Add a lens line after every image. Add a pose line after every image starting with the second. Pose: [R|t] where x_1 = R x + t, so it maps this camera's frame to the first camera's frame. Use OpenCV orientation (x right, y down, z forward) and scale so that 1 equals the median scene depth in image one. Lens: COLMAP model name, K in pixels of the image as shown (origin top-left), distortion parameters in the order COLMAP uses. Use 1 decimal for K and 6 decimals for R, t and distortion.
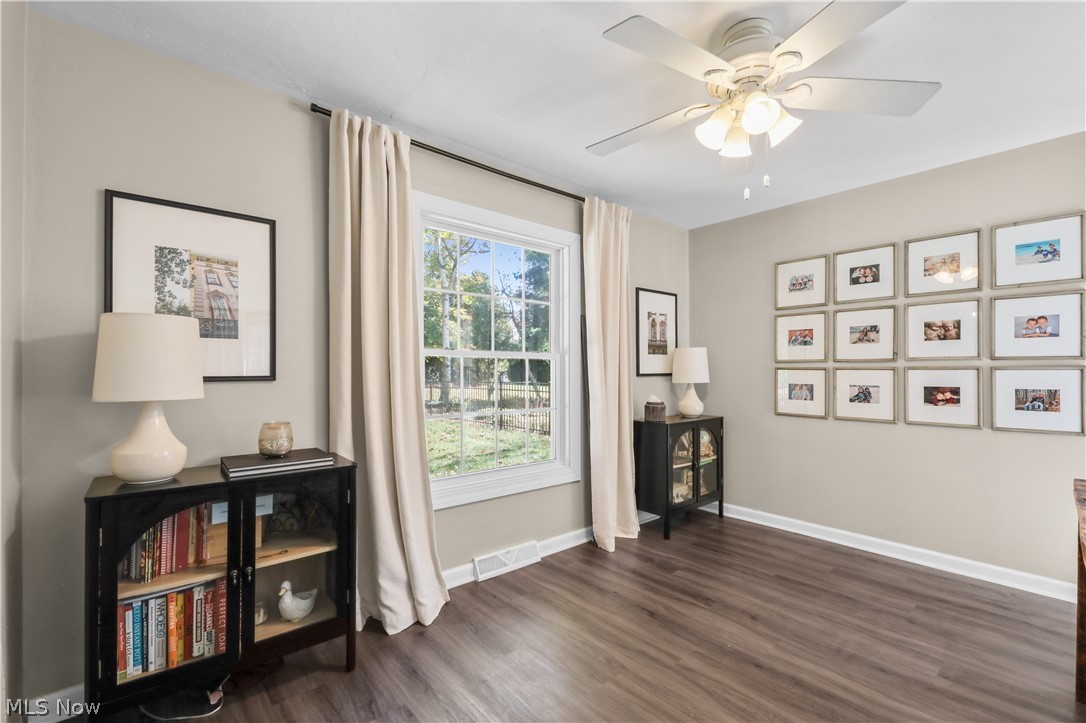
lens RADIAL K [[479.6, 0, 556.0], [0, 479.6, 366.1], [0, 0, 1]] dist [0.014704, -0.000704]
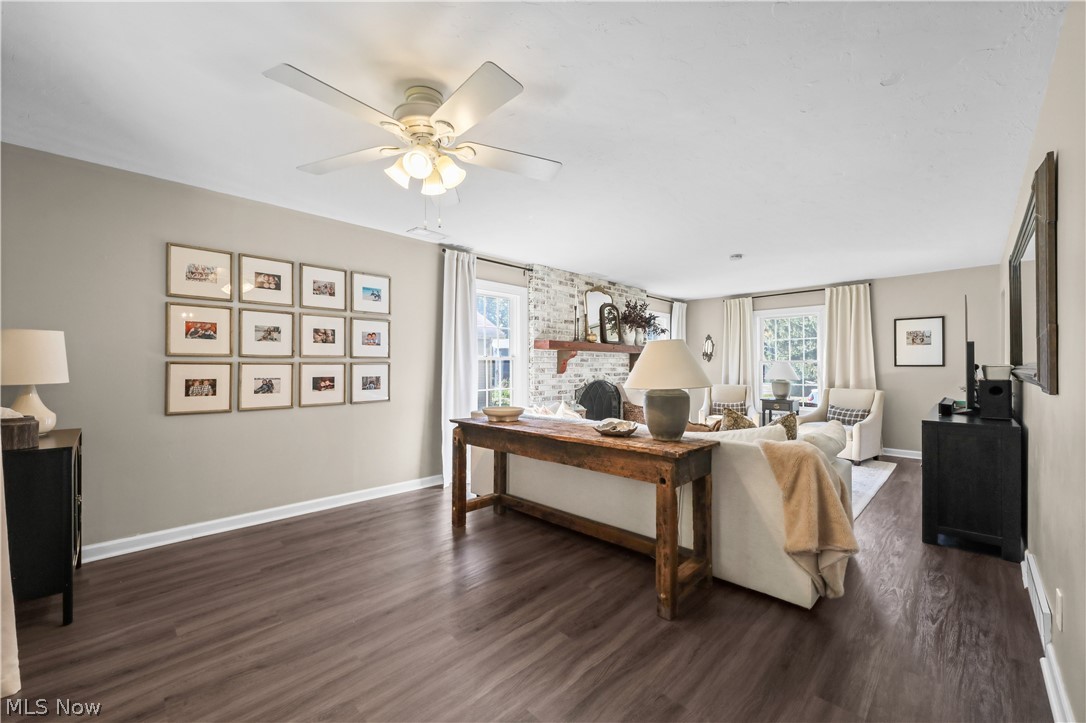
lens RADIAL K [[423.6, 0, 529.1], [0, 423.6, 362.3], [0, 0, 1]] dist [0.005815, -0.001896]
pose [[-0.044212, 0.006504, 0.999001, -0.442466], [-0.009498, 0.999931, -0.006930, 0.003945], [-0.998977, -0.009795, -0.044147, 0.480211]]
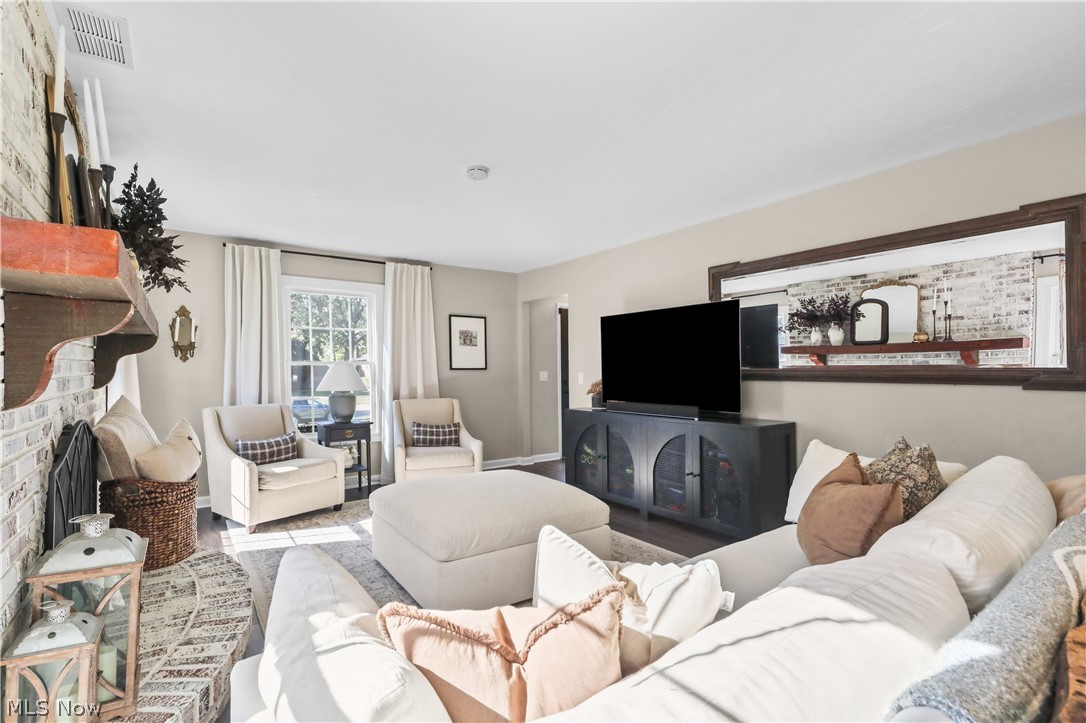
lens RADIAL K [[505.1, 0, 536.2], [0, 505.1, 367.7], [0, 0, 1]] dist [0.002608, 0.000436]
pose [[-0.995413, 0.003269, 0.095611, 0.912021], [0.002094, 0.999921, -0.012387, 0.011073], [-0.095644, -0.012130, -0.995342, 0.666780]]
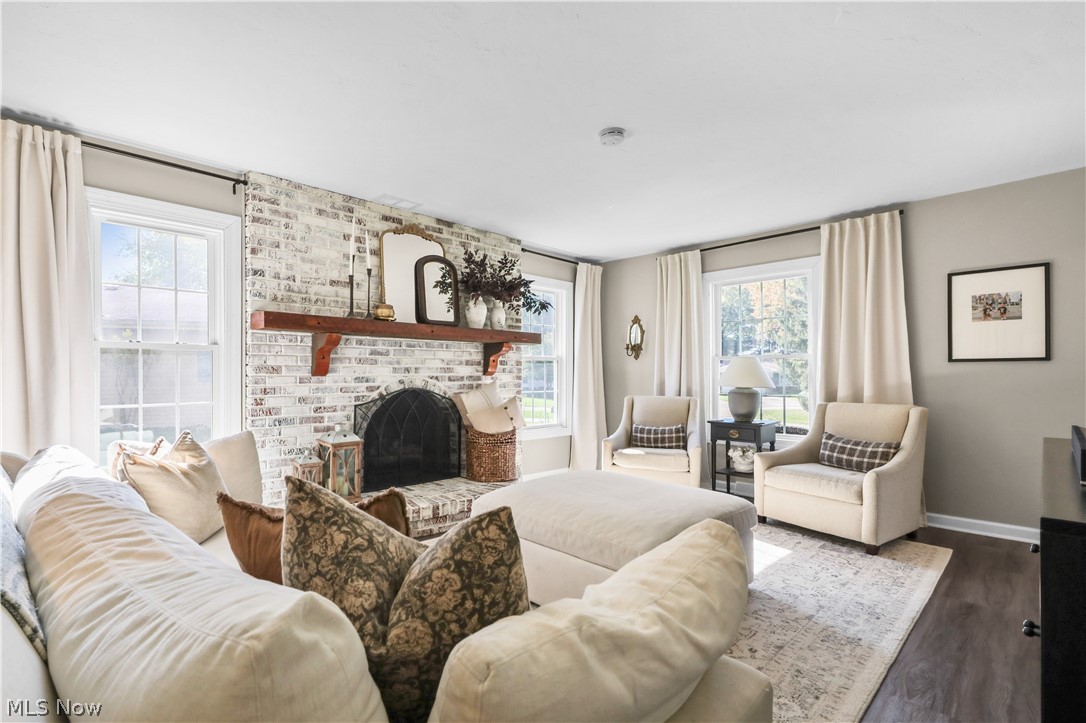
lens RADIAL K [[505.1, 0, 472.8], [0, 505.1, 372.9], [0, 0, 1]] dist [0.002608, 0.000436]
pose [[0.002203, 0.002595, 0.999994, 0.187712], [-0.007149, 0.999971, -0.002580, 0.032492], [-0.999972, -0.007143, 0.002221, -0.118298]]
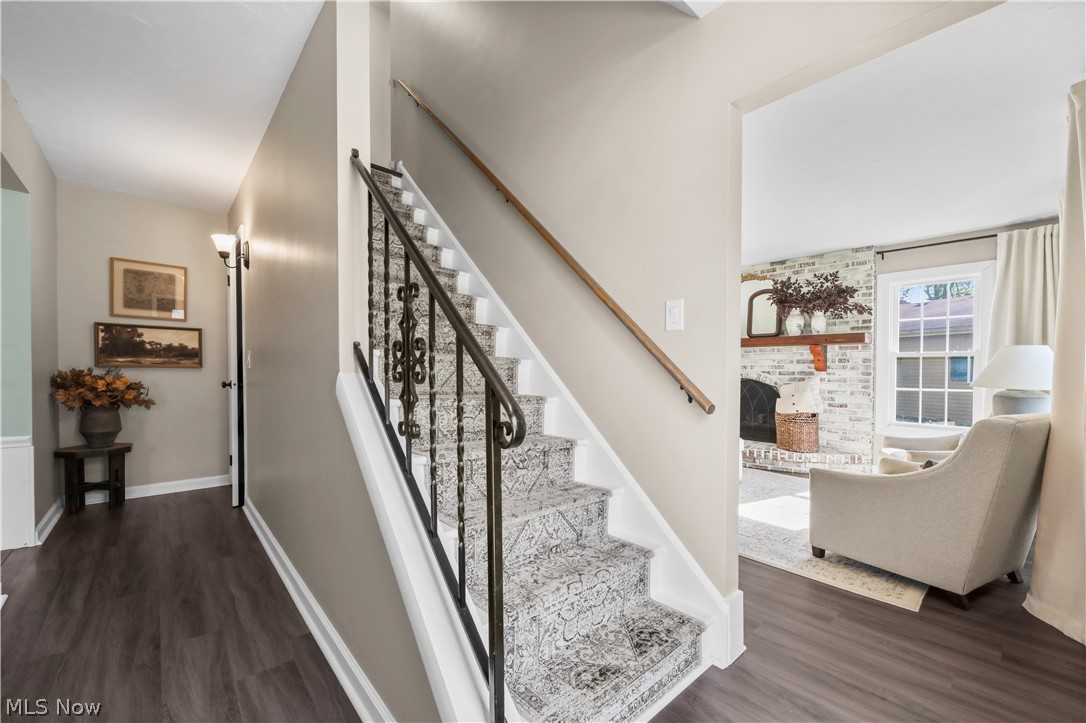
lens RADIAL K [[423.6, 0, 553.5], [0, 423.6, 372.2], [0, 0, 1]] dist [0.005815, -0.001896]
pose [[0.999815, 0.008813, 0.017076, 0.714604], [-0.009028, 0.999880, 0.012560, 0.028151], [-0.016963, -0.012712, 0.999775, -1.788402]]
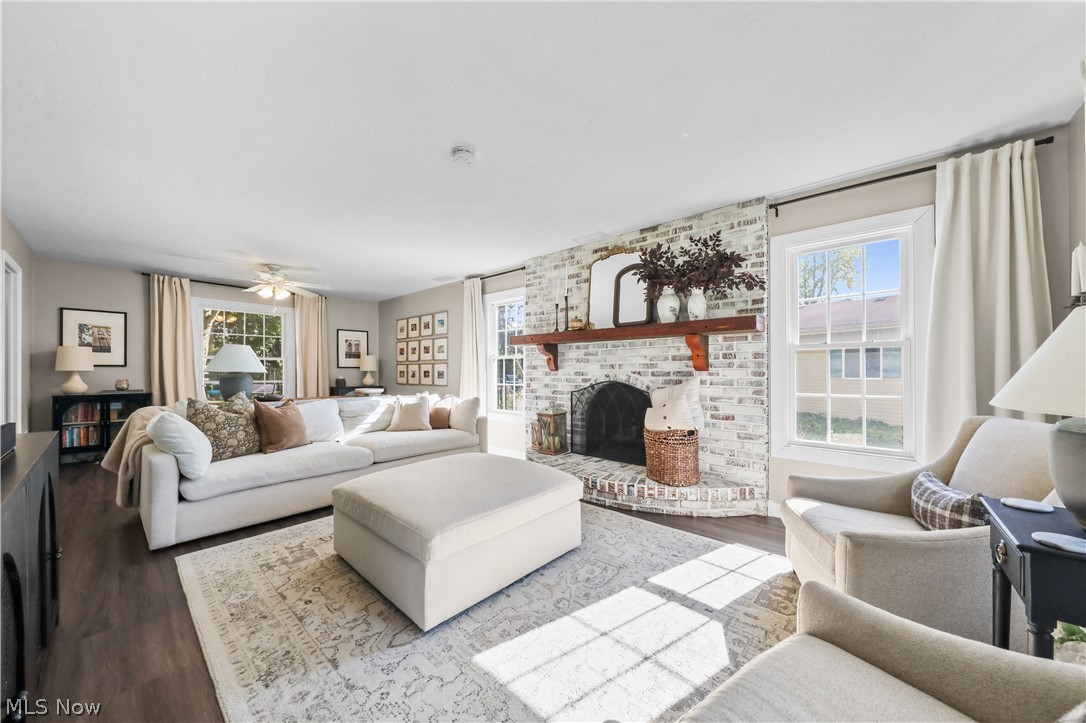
lens RADIAL K [[370.5, 0, 542.9], [0, 370.5, 369.7], [0, 0, 1]] dist [0.000520, -0.001082]
pose [[0.990767, -0.000514, 0.135576, 1.183051], [-0.000131, 0.999989, 0.004749, 0.027407], [-0.135577, -0.004723, 0.990756, -1.154472]]
